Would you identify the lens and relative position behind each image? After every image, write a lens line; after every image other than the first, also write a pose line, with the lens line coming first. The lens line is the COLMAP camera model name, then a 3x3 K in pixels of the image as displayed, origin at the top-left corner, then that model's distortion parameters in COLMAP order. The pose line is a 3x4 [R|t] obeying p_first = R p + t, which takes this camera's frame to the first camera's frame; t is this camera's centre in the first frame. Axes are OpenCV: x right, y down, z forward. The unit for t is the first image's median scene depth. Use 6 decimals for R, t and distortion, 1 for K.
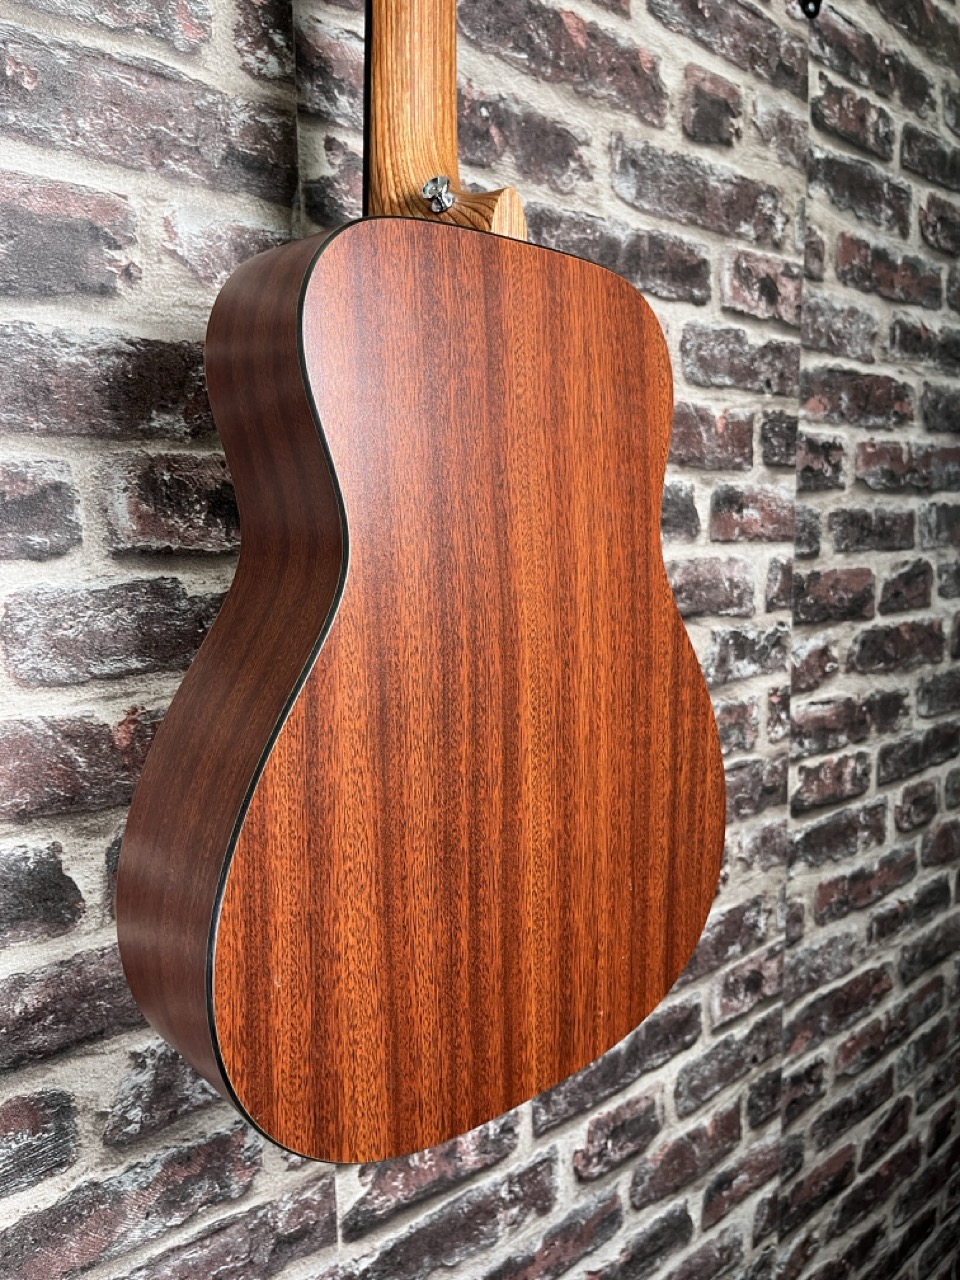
lens RADIAL K [[985.4, 0, 499.1], [0, 985.4, 638.3], [0, 0, 1]] dist [0.066074, -0.103730]
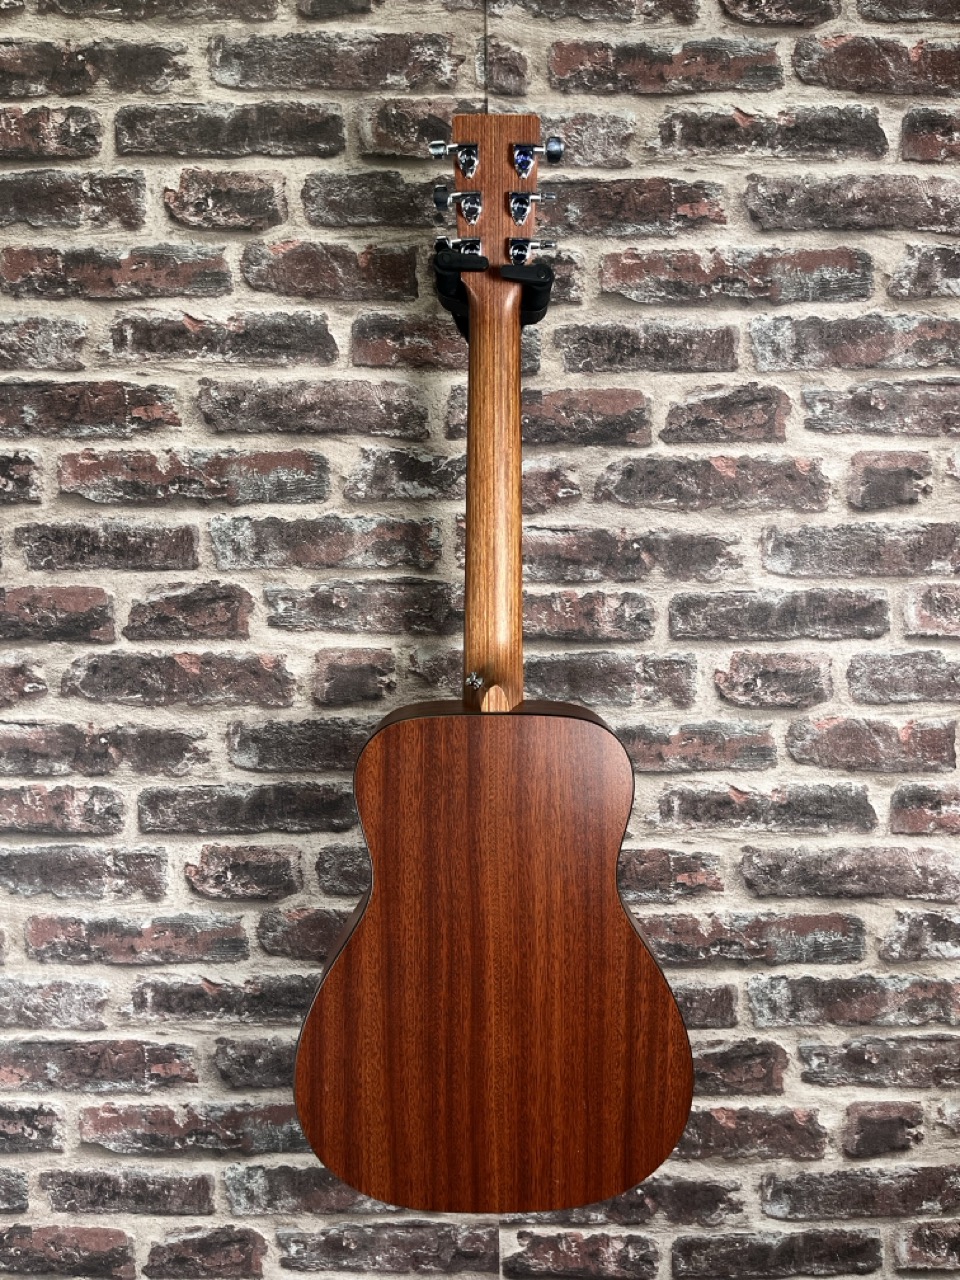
lens RADIAL K [[985.4, 0, 486.2], [0, 985.4, 627.1], [0, 0, 1]] dist [0.066074, -0.103730]
pose [[0.750269, 0.040237, -0.659907, 0.848074], [-0.084634, 0.995779, -0.035507, -0.354379], [0.655693, 0.082491, 0.750508, -0.266895]]
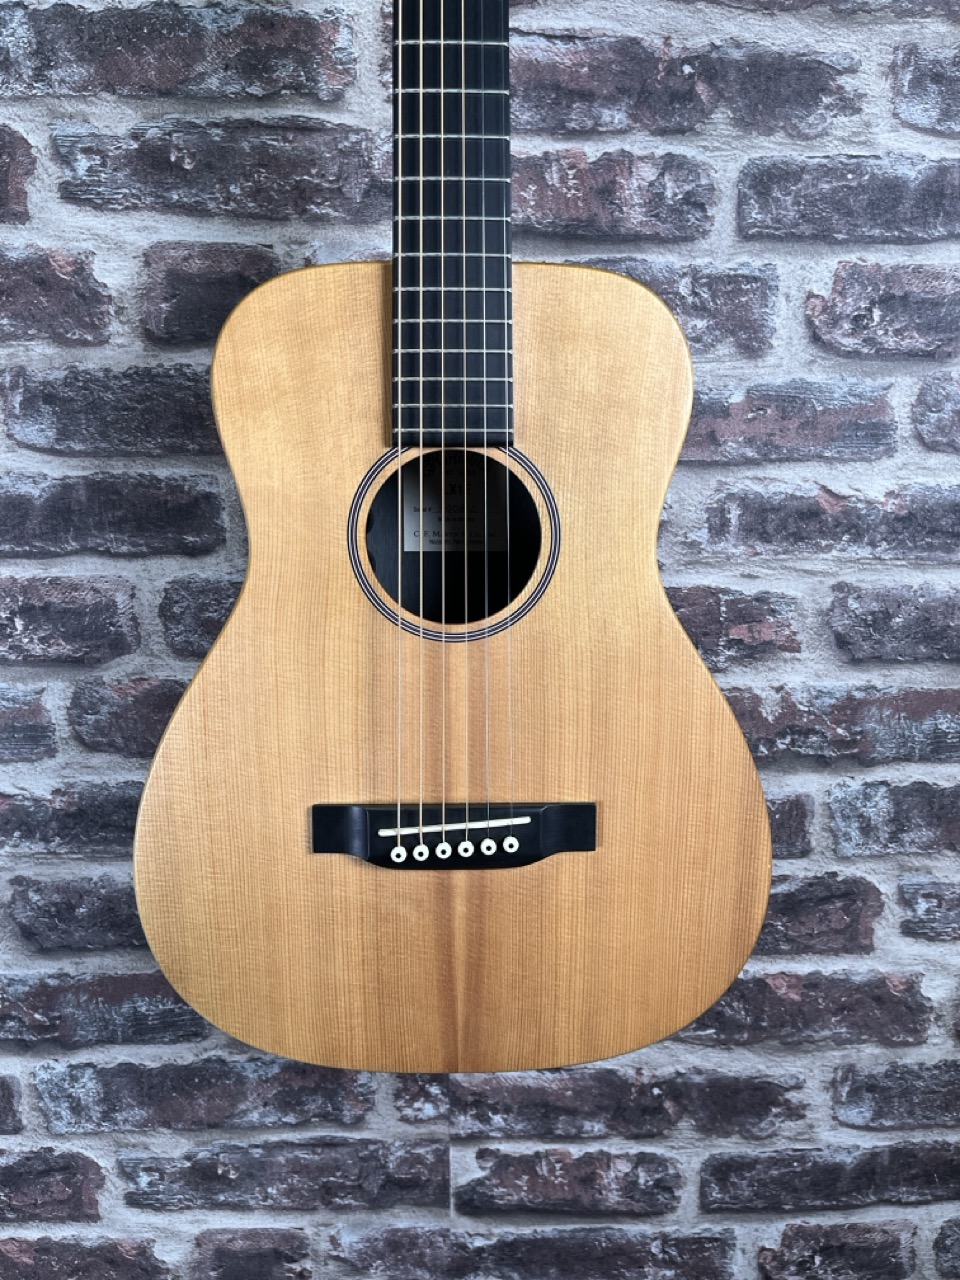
lens RADIAL K [[985.4, 0, 472.2], [0, 985.4, 633.8], [0, 0, 1]] dist [0.066074, -0.103730]
pose [[0.773058, 0.114960, -0.623832, 0.472979], [-0.090512, 0.993369, 0.070895, -0.080598], [0.627845, 0.001659, 0.778336, 0.203830]]
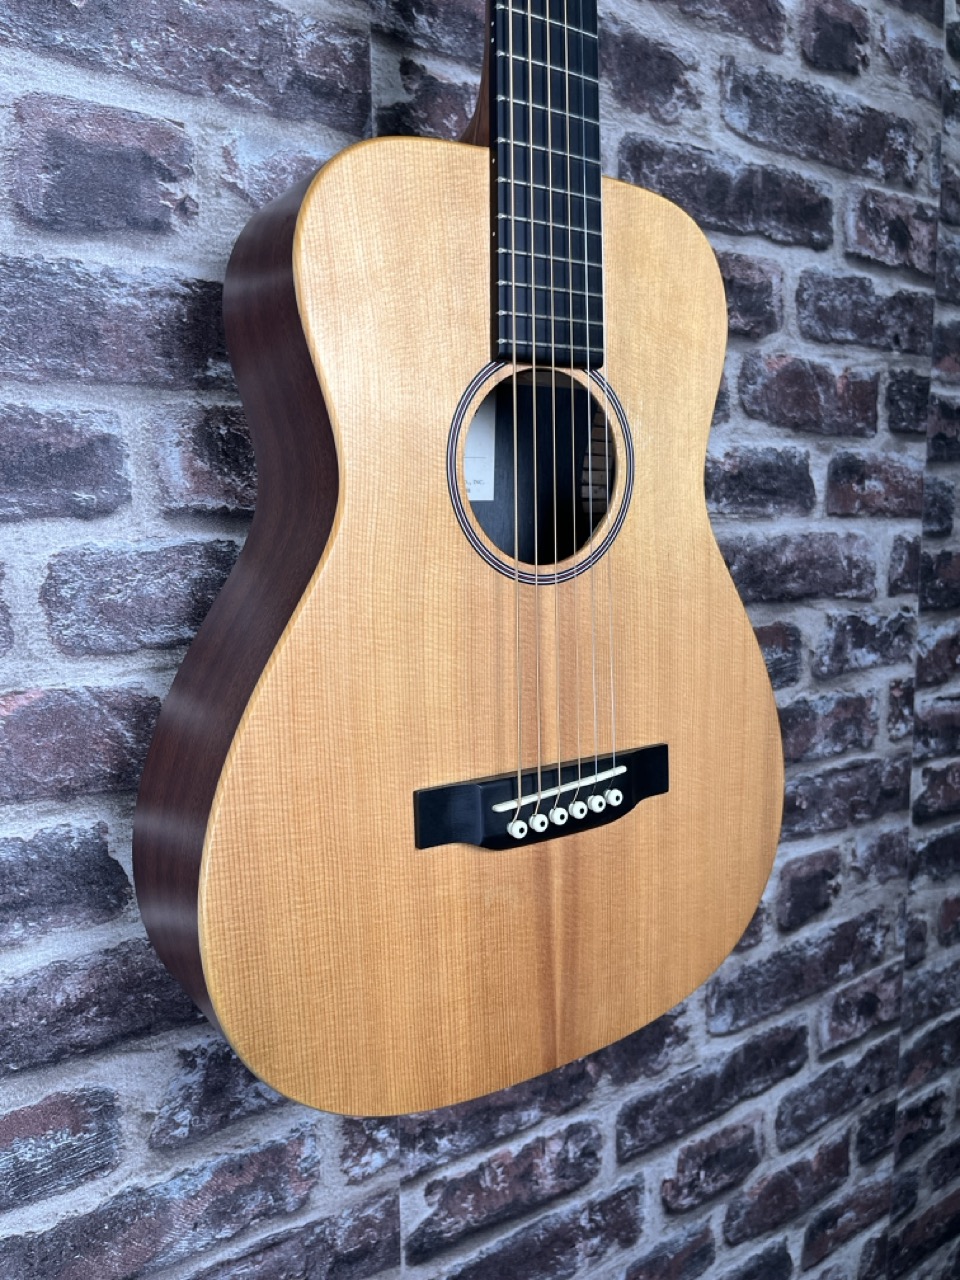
lens RADIAL K [[985.4, 0, 484.1], [0, 985.4, 634.8], [0, 0, 1]] dist [0.066074, -0.103730]
pose [[0.993422, 0.015387, -0.113470, 0.011570], [-0.015020, 0.999879, 0.004088, 0.016705], [0.113520, -0.002357, 0.993533, 0.095841]]
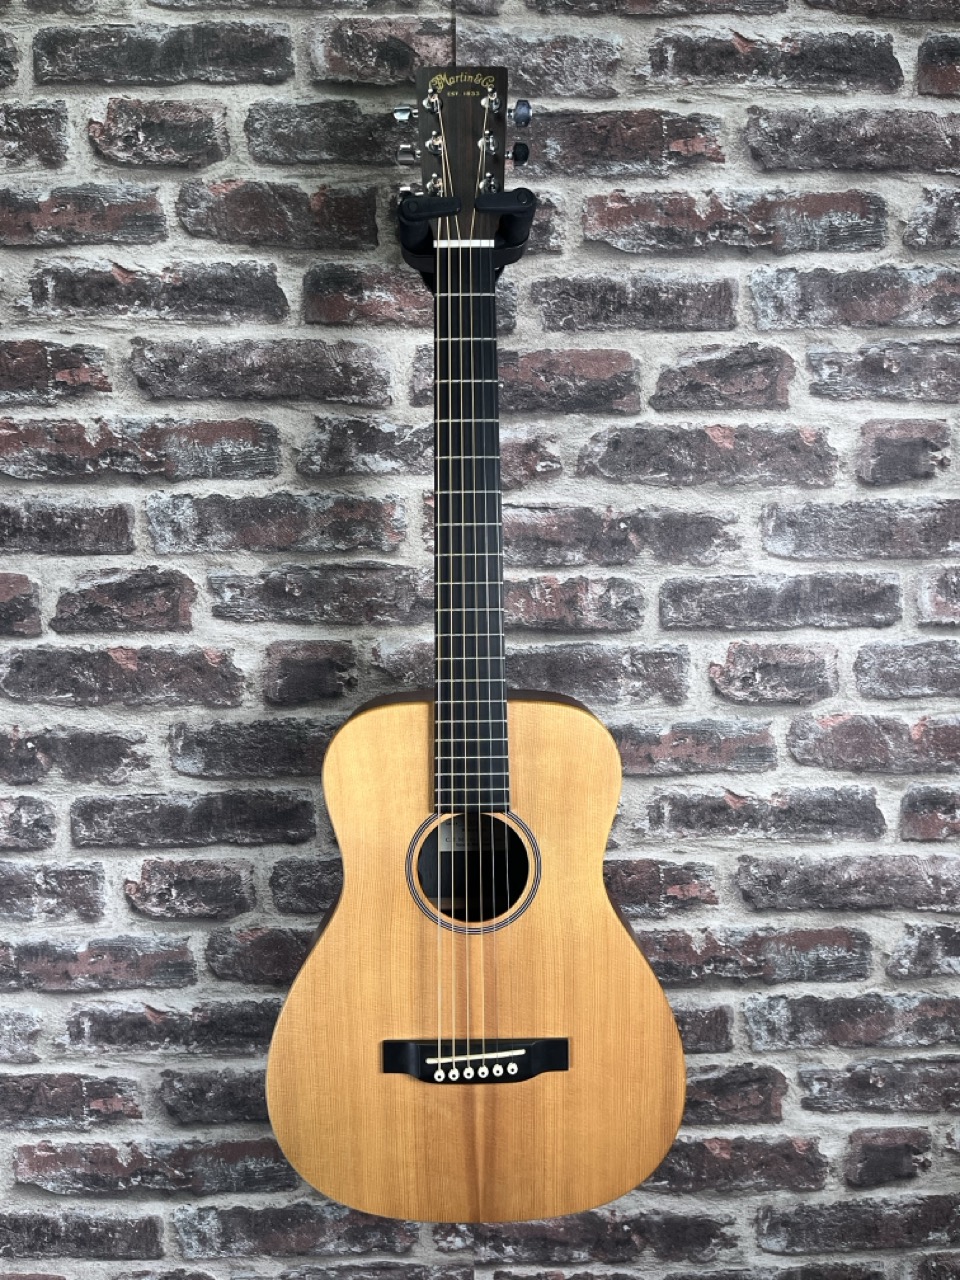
lens RADIAL K [[985.4, 0, 470.4], [0, 985.4, 634.9], [0, 0, 1]] dist [0.066074, -0.103730]
pose [[0.762388, 0.054651, -0.644809, 0.738992], [-0.079408, 0.996798, -0.009404, -0.372498], [0.642230, 0.058372, 0.764286, -0.154575]]
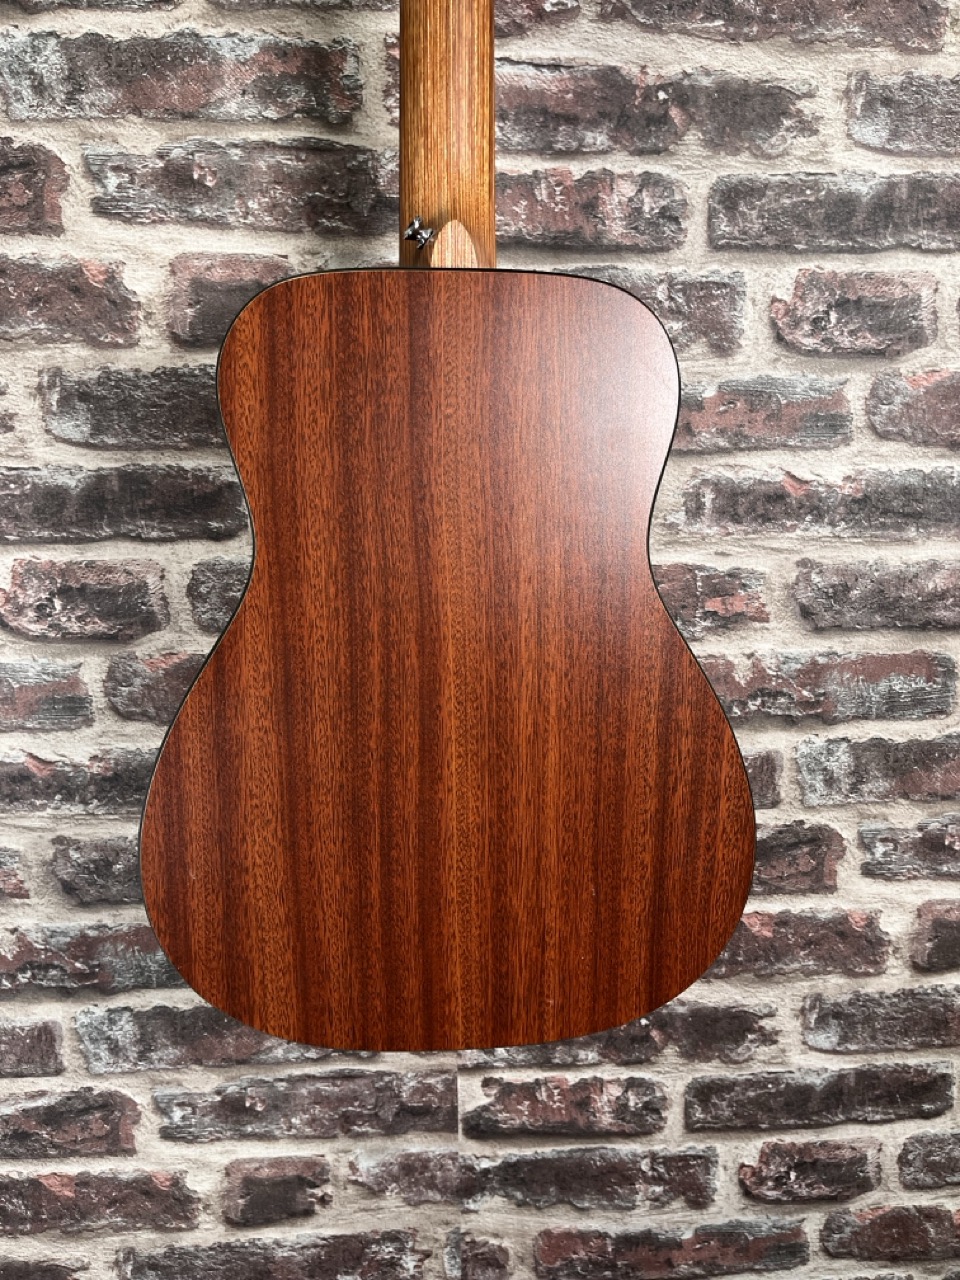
lens RADIAL K [[985.4, 0, 490.0], [0, 985.4, 639.2], [0, 0, 1]] dist [0.066074, -0.103730]
pose [[0.792156, 0.113637, -0.599646, 0.528772], [-0.080436, 0.993382, 0.081994, -0.067612], [0.604994, -0.016719, 0.796054, 0.114985]]
